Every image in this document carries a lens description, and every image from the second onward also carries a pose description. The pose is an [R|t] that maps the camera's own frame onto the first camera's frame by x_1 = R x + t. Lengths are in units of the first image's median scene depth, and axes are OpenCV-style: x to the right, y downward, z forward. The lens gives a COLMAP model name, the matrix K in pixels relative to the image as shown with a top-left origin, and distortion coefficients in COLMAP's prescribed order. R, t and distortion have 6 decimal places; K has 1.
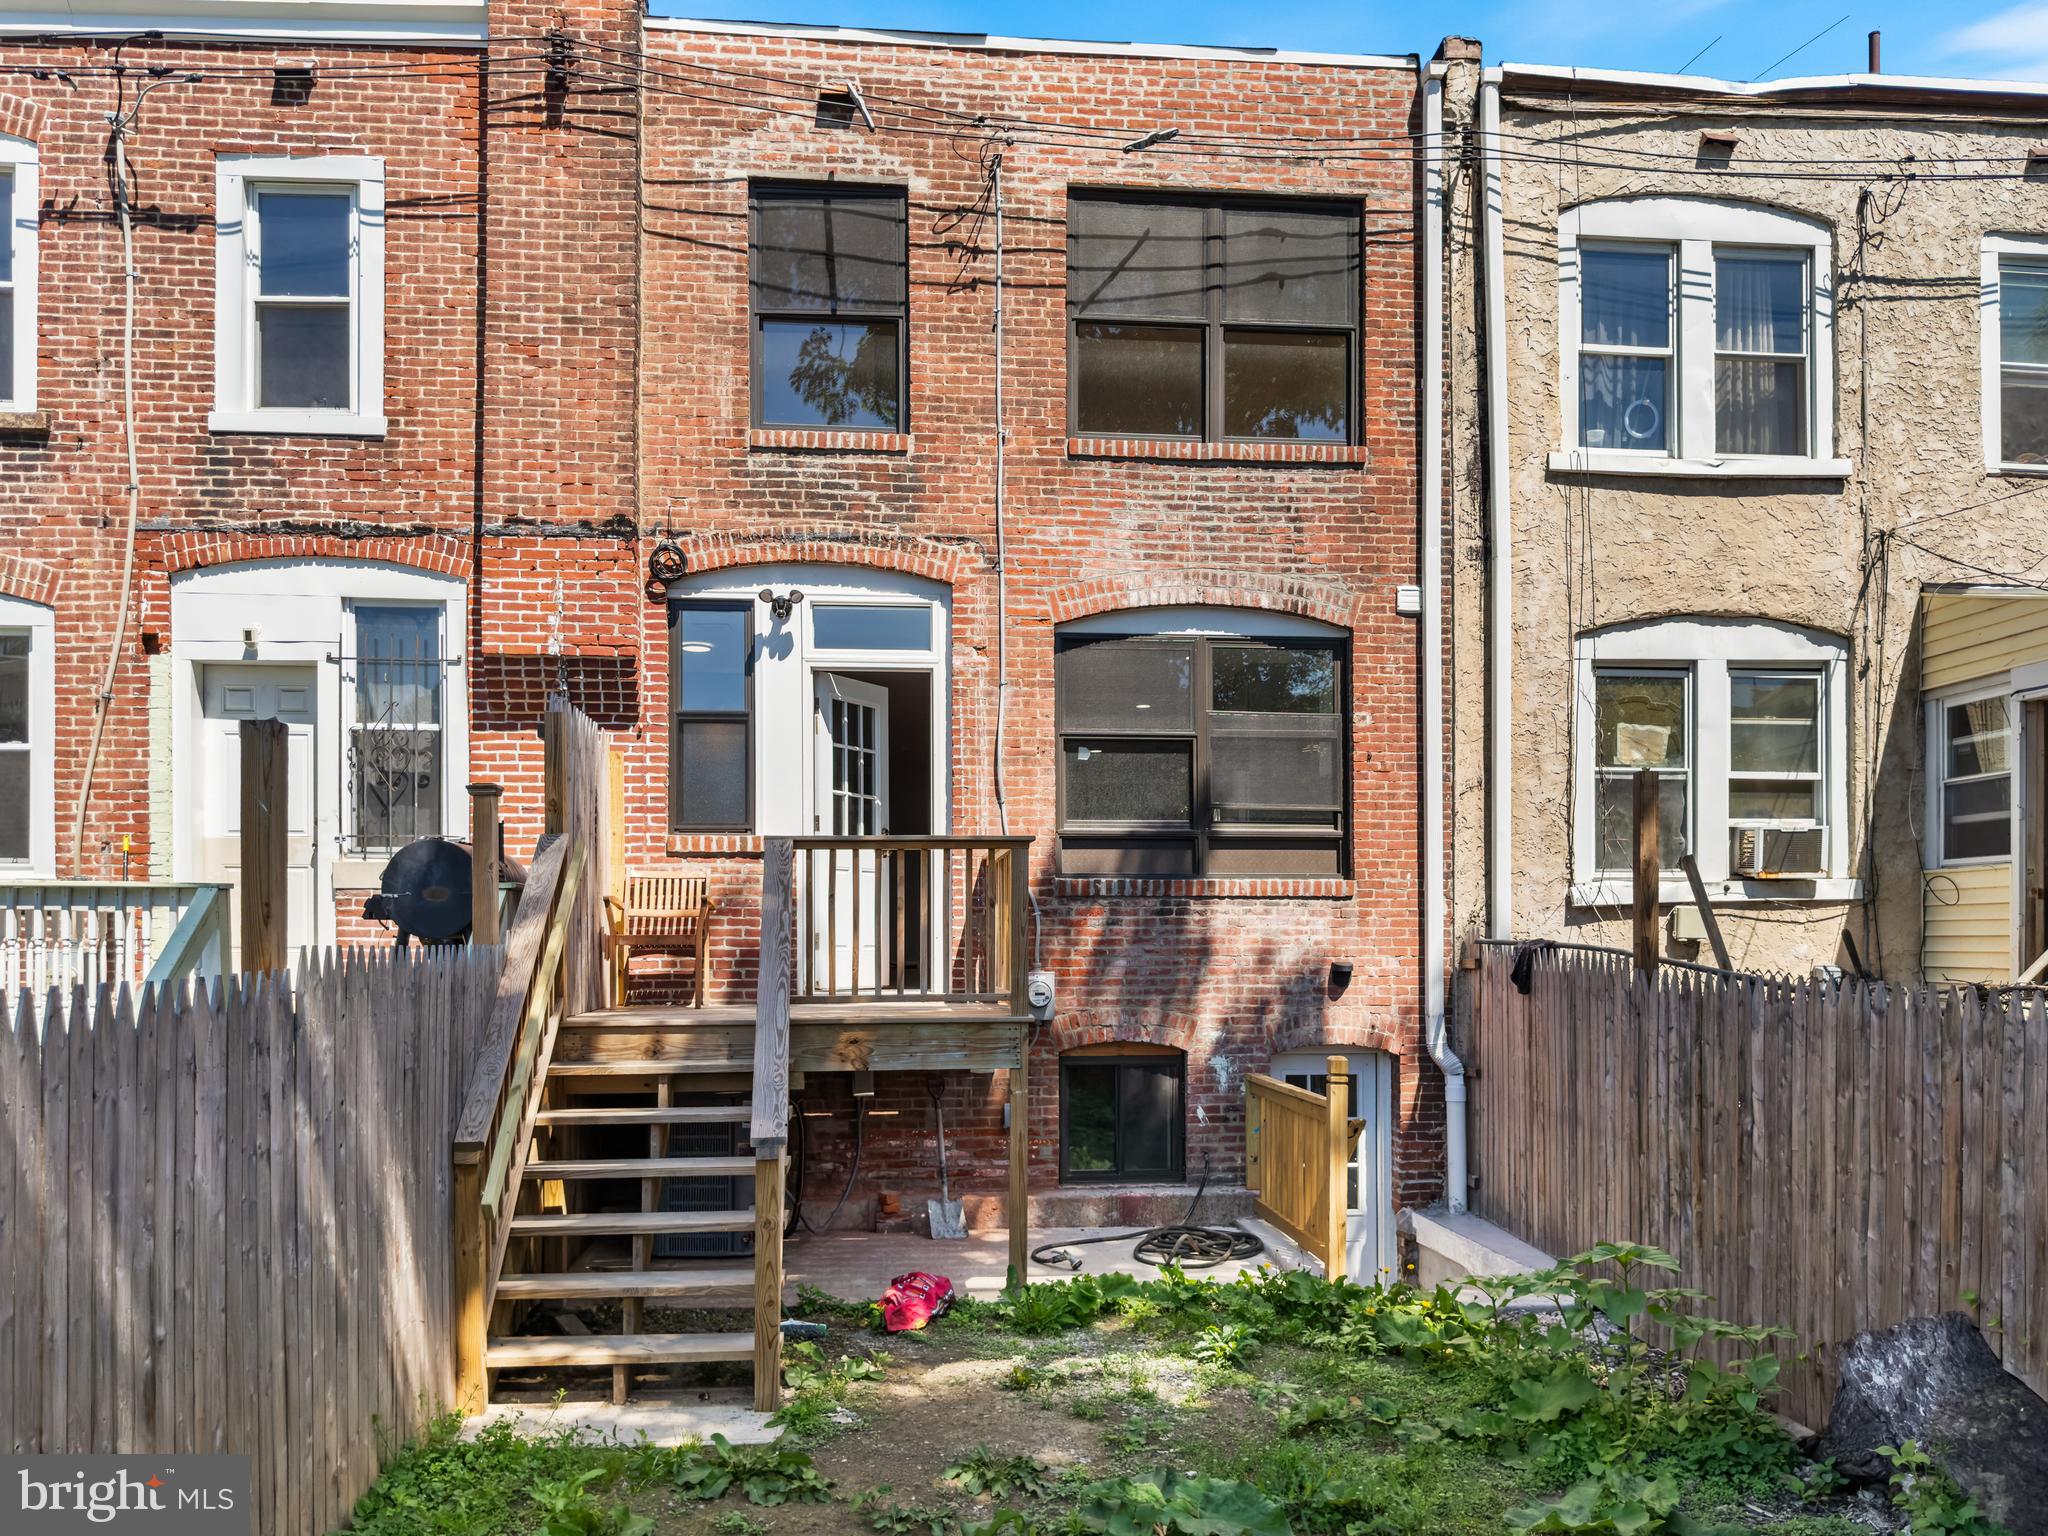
lens RADIAL K [[1422.6, 0, 1022.1], [0, 1422.6, 772.3], [0, 0, 1]] dist [0.007339, -0.002144]
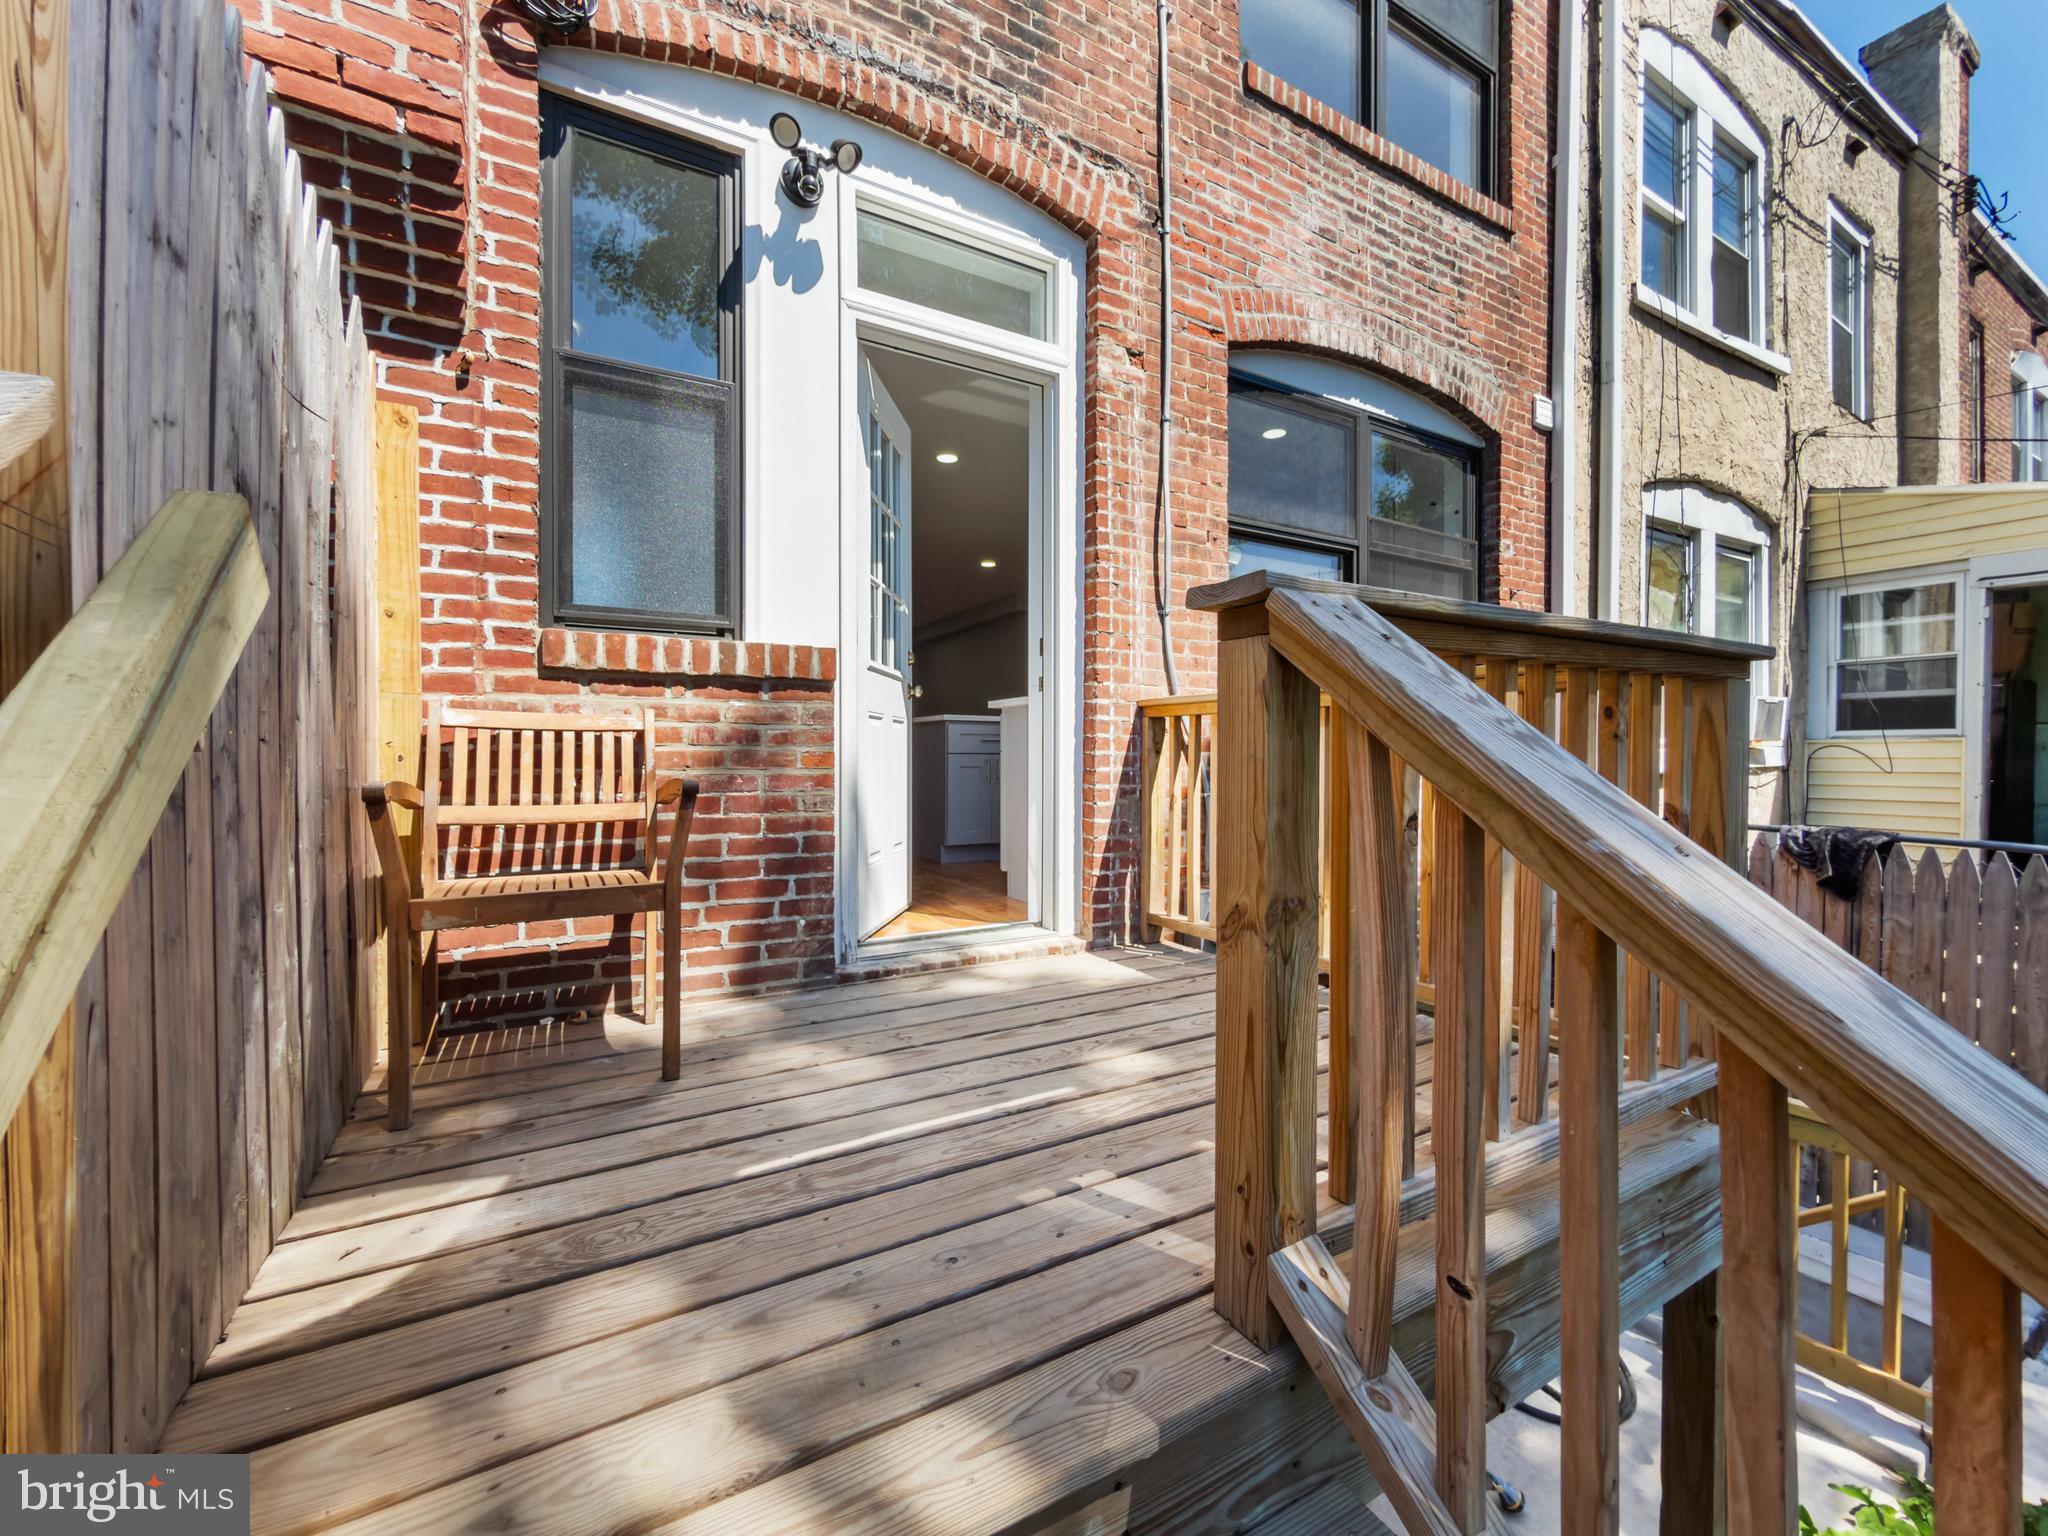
lens RADIAL K [[821.5, 0, 1020.3], [0, 821.5, 723.5], [0, 0, 1]] dist [-0.003187, -0.000112]
pose [[0.913481, 0.020320, 0.406375, -0.211449], [-0.049663, 0.996853, 0.061792, 0.049046], [-0.403840, -0.076628, 0.911615, 0.696223]]
